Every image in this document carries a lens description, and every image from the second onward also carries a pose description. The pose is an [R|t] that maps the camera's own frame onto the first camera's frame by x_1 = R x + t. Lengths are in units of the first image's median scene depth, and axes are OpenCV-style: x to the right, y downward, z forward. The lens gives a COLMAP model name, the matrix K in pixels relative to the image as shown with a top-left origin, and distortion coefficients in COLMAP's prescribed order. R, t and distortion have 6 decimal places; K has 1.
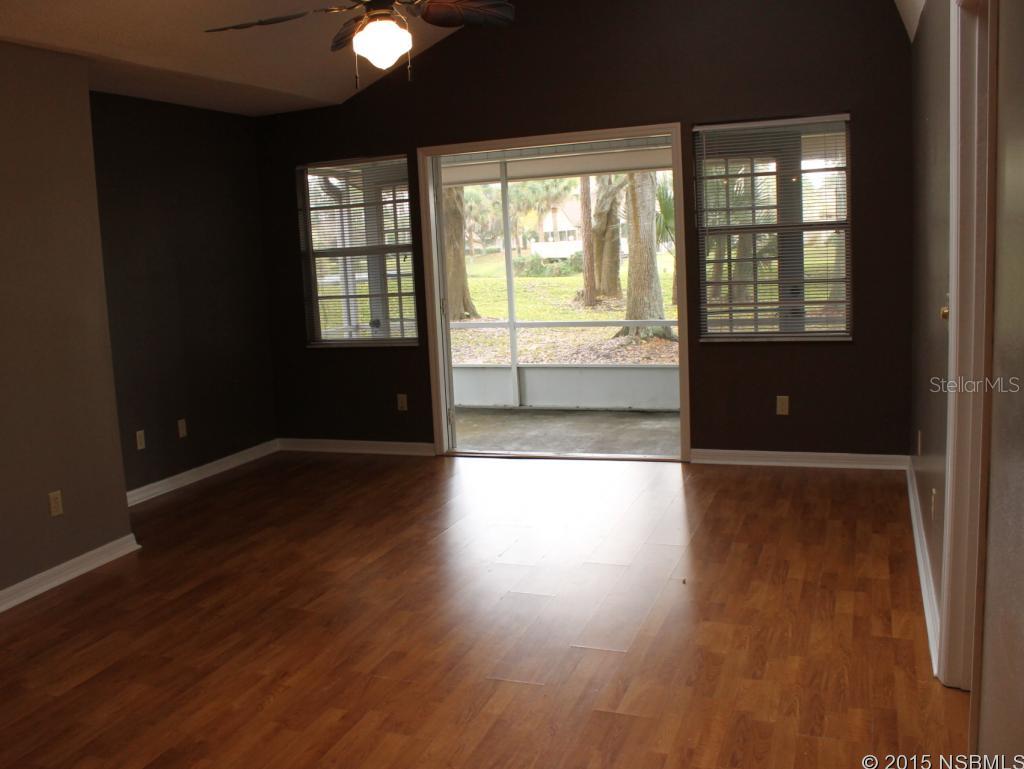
lens RADIAL K [[993.3, 0, 511.6], [0, 993.3, 376.6], [0, 0, 1]] dist [-0.075211, 0.000000]
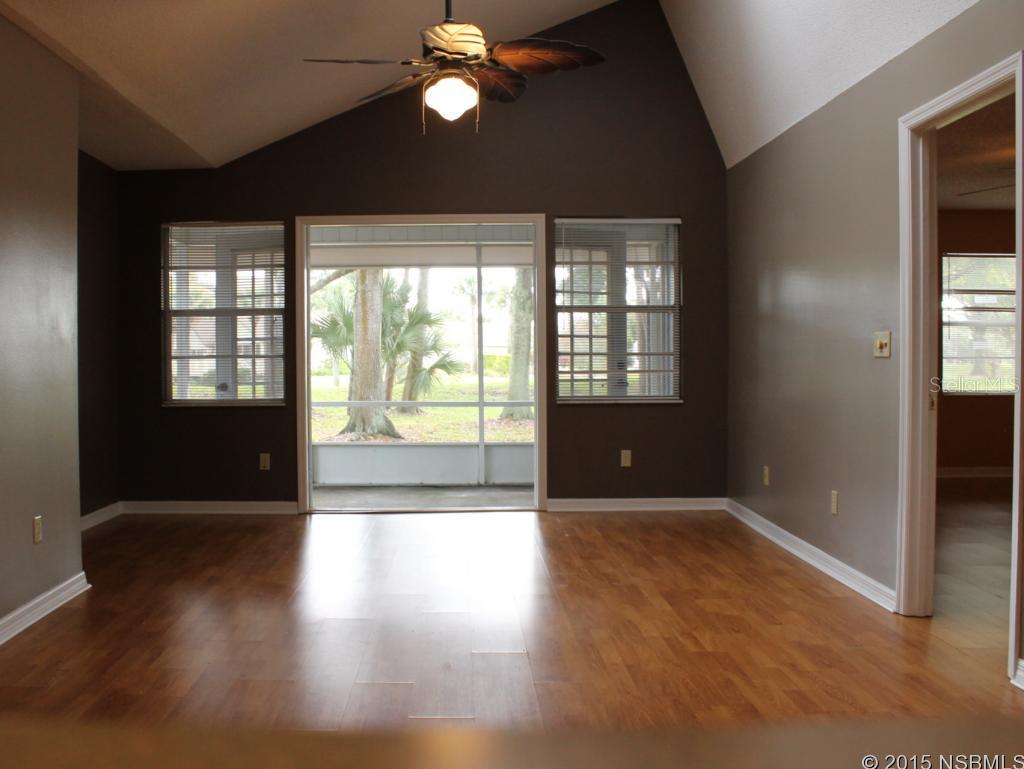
lens RADIAL K [[993.3, 0, 488.3], [0, 993.3, 389.6], [0, 0, 1]] dist [-0.075211, 0.000000]
pose [[0.921225, 0.035609, 0.387398, -0.316053], [0.012409, 0.992606, -0.120746, 0.083637], [-0.388833, 0.116041, 0.913971, -0.019794]]
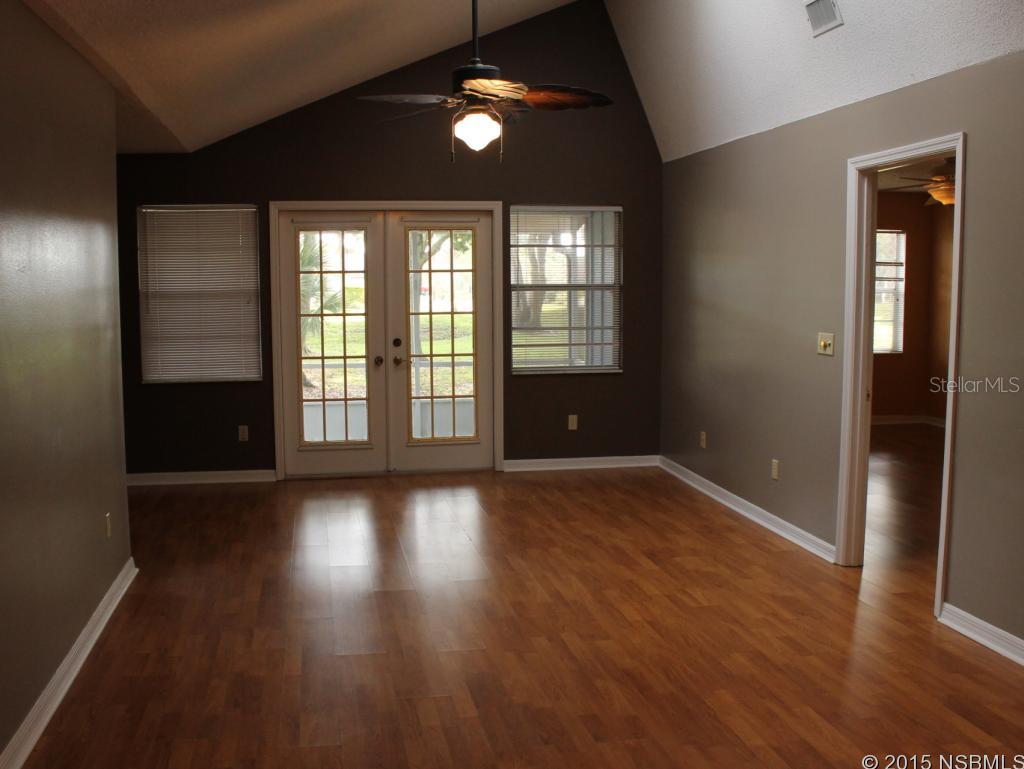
lens RADIAL K [[993.3, 0, 508.5], [0, 993.3, 376.4], [0, 0, 1]] dist [-0.075211, 0.000000]
pose [[0.839479, -0.000938, 0.543392, -0.483531], [0.034372, 0.998088, -0.051377, 0.031297], [-0.542305, 0.061807, 0.837905, -0.056208]]
